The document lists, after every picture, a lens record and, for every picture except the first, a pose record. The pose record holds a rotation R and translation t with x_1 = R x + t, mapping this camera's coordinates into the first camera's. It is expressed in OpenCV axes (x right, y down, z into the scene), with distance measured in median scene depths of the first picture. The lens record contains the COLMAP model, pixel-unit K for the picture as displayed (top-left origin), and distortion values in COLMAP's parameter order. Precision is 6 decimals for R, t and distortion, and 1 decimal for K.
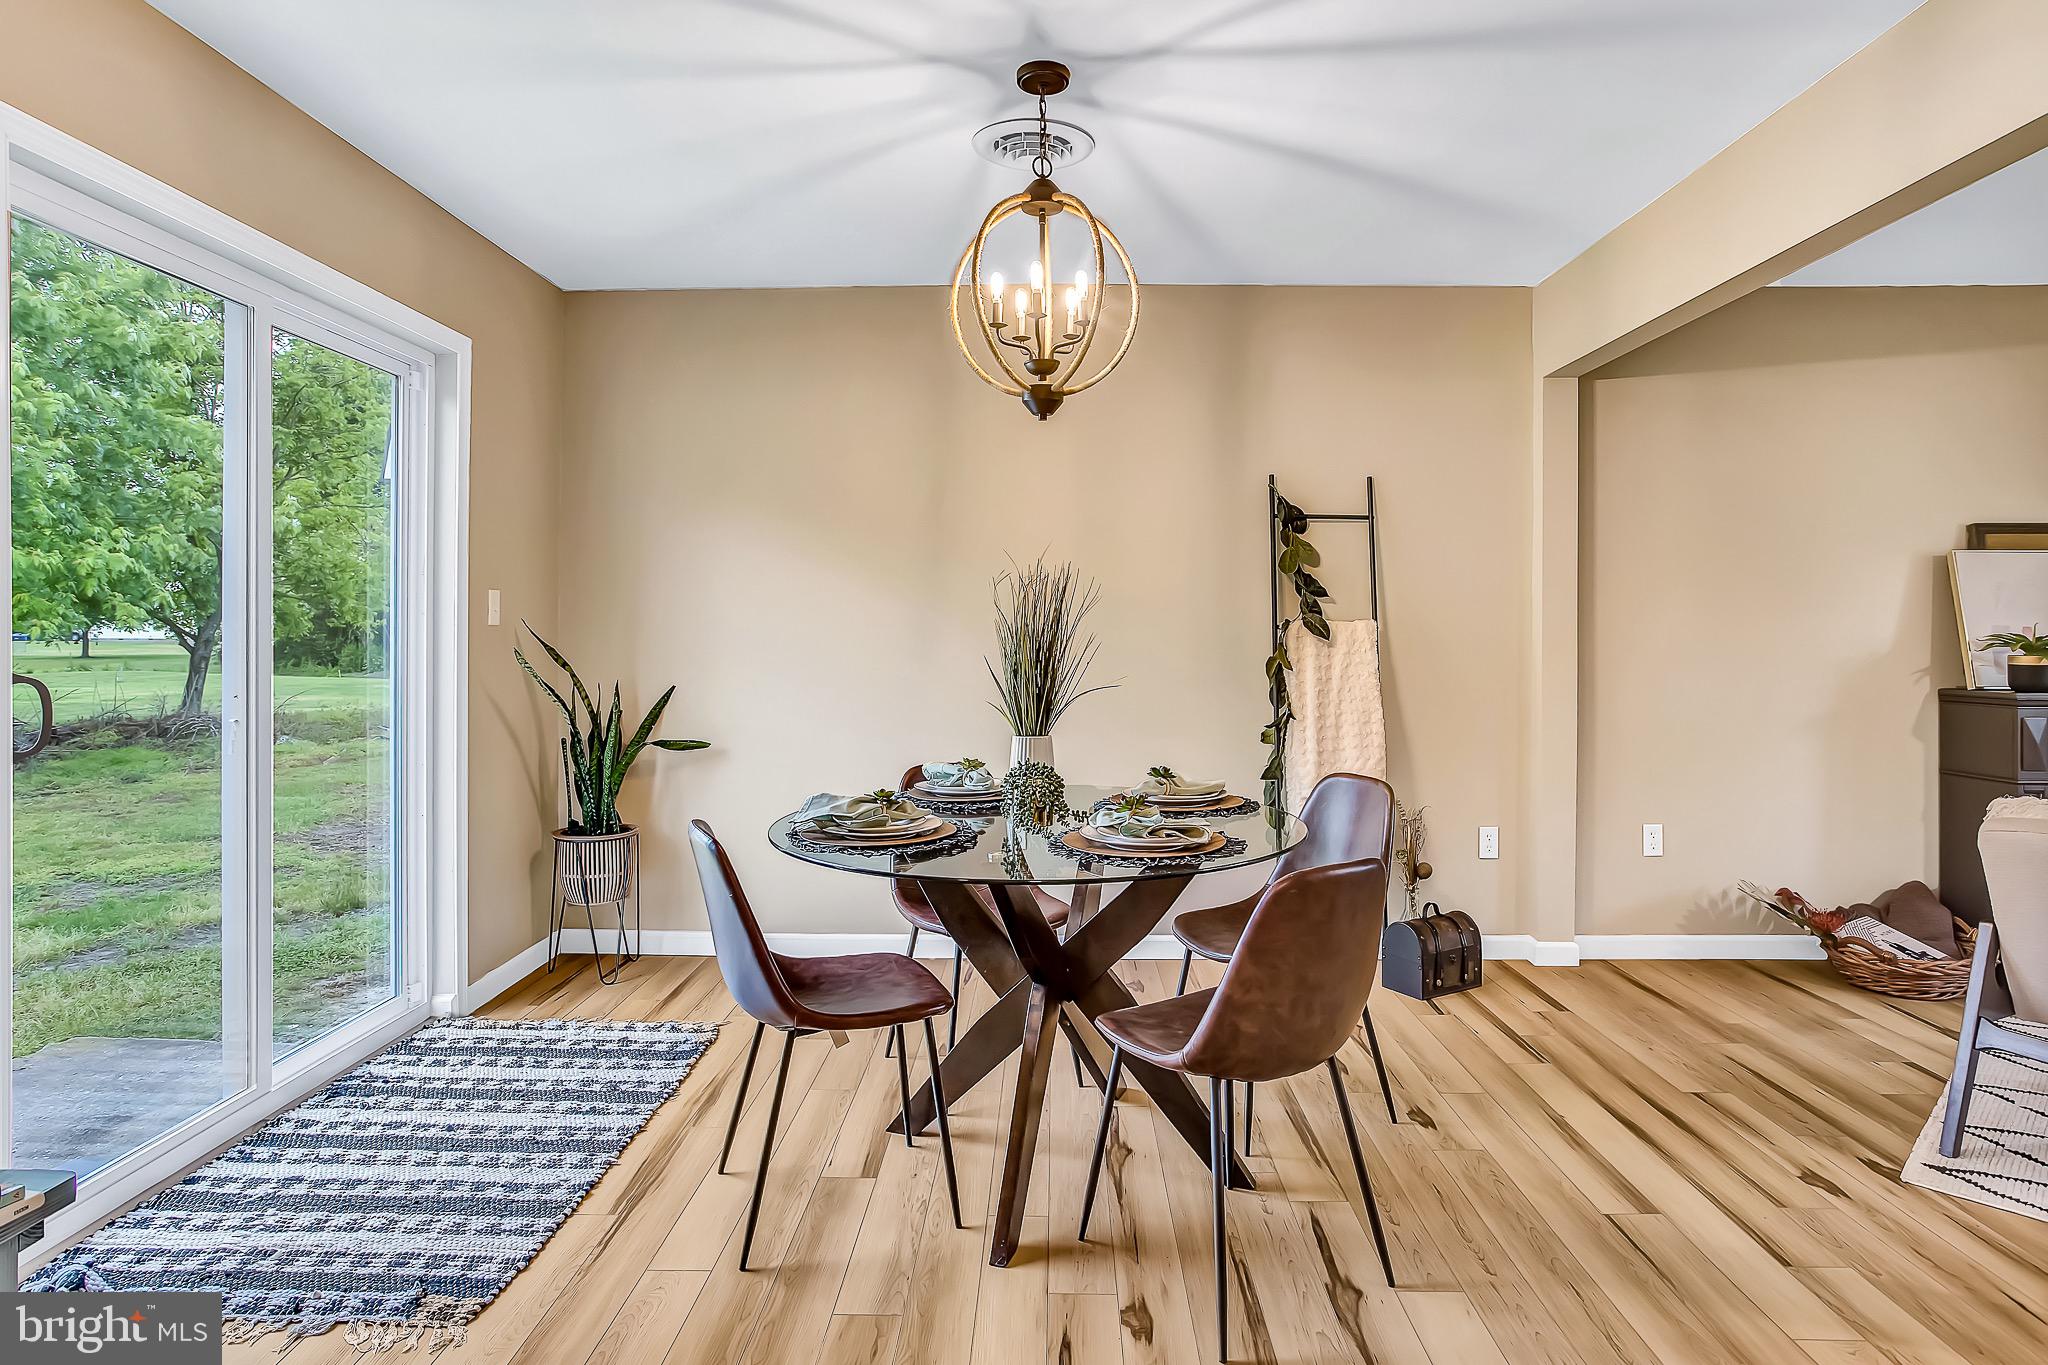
lens RADIAL K [[1132.7, 0, 1048.7], [0, 1132.7, 632.6], [0, 0, 1]] dist [0.001099, 0.000693]
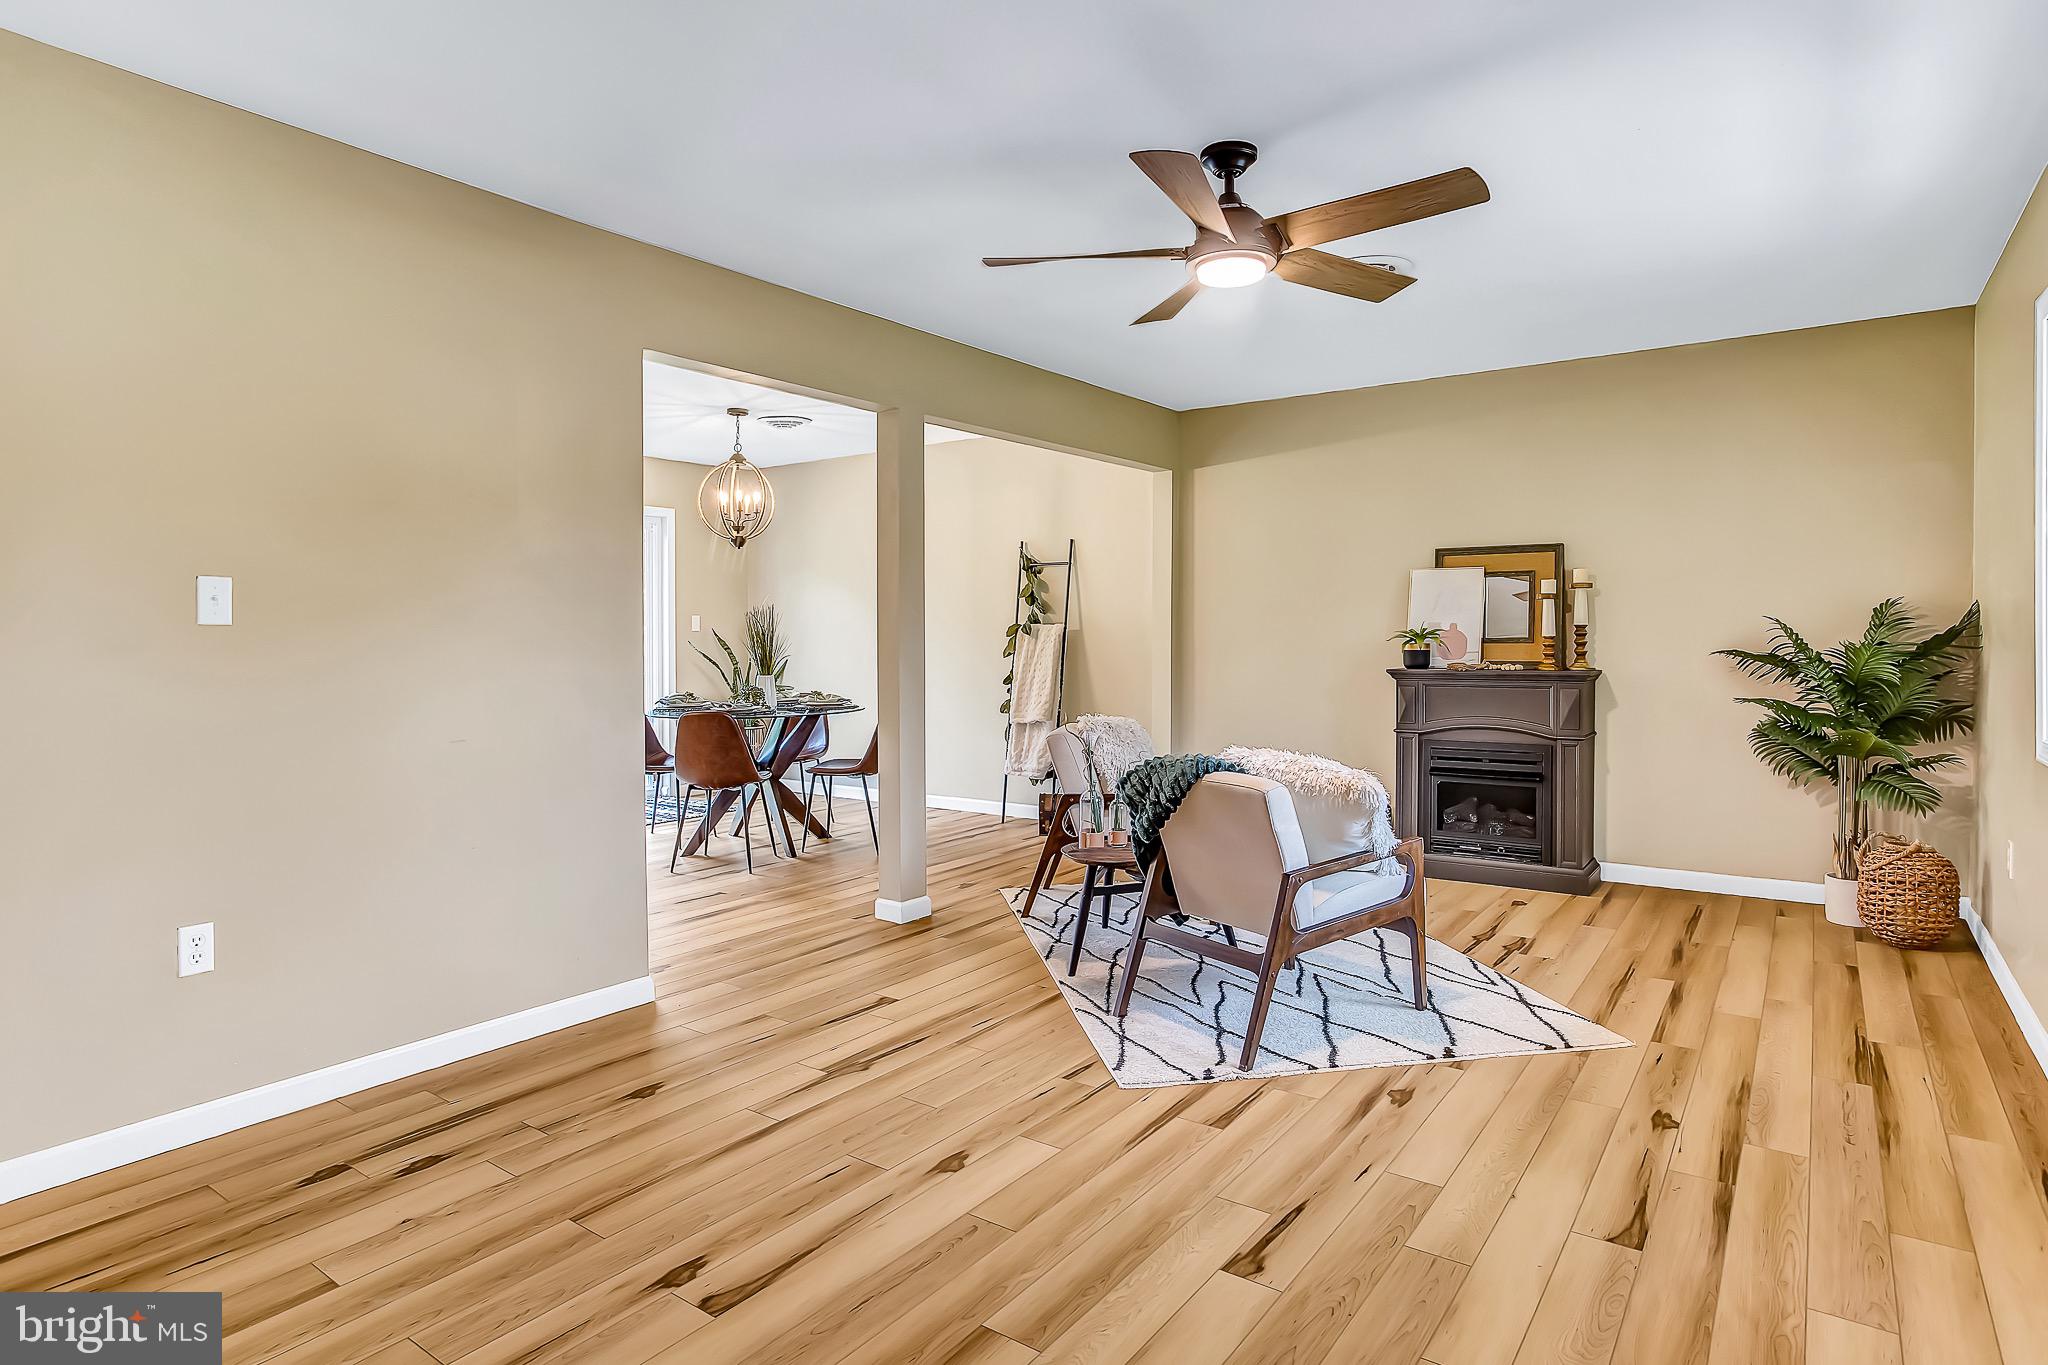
lens RADIAL K [[1114.3, 0, 1019.6], [0, 1114.3, 637.8], [0, 0, 1]] dist [0.000356, 0.000437]
pose [[0.815376, -0.004262, -0.578916, 1.212350], [0.004345, 0.999990, -0.001241, 0.013012], [0.578916, -0.001503, 0.815386, -0.427228]]
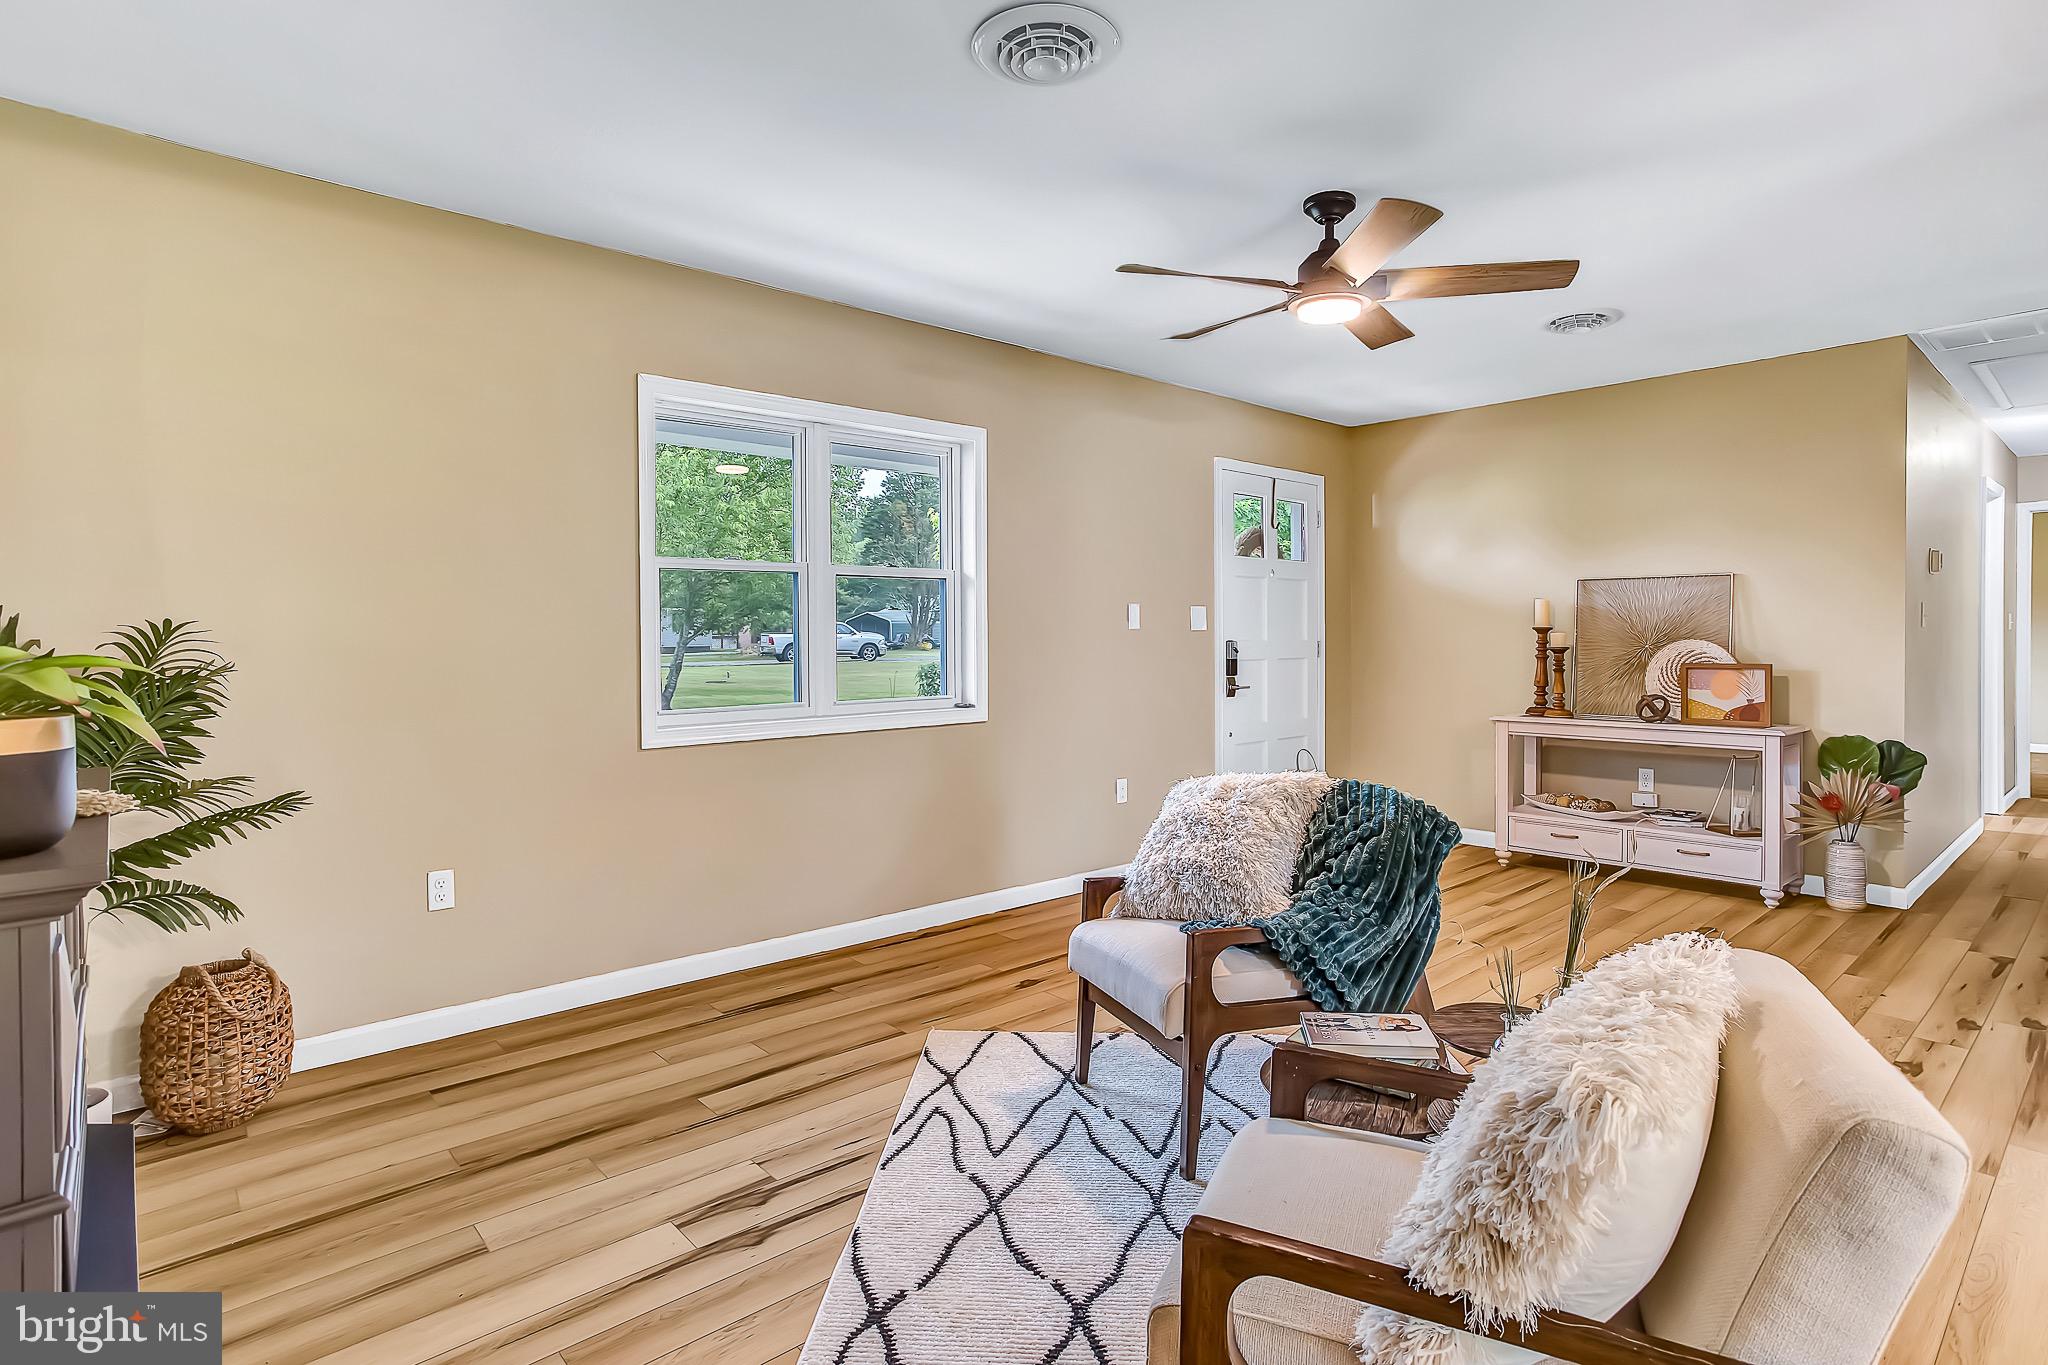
lens RADIAL K [[1026.7, 0, 1025.6], [0, 1026.7, 649.0], [0, 0, 1]] dist [-0.000478, -0.000268]
pose [[-0.670749, -0.012104, 0.741585, 0.501815], [0.003386, 0.999806, 0.019381, 0.000228], [-0.741676, 0.015511, -0.670579, 0.909672]]
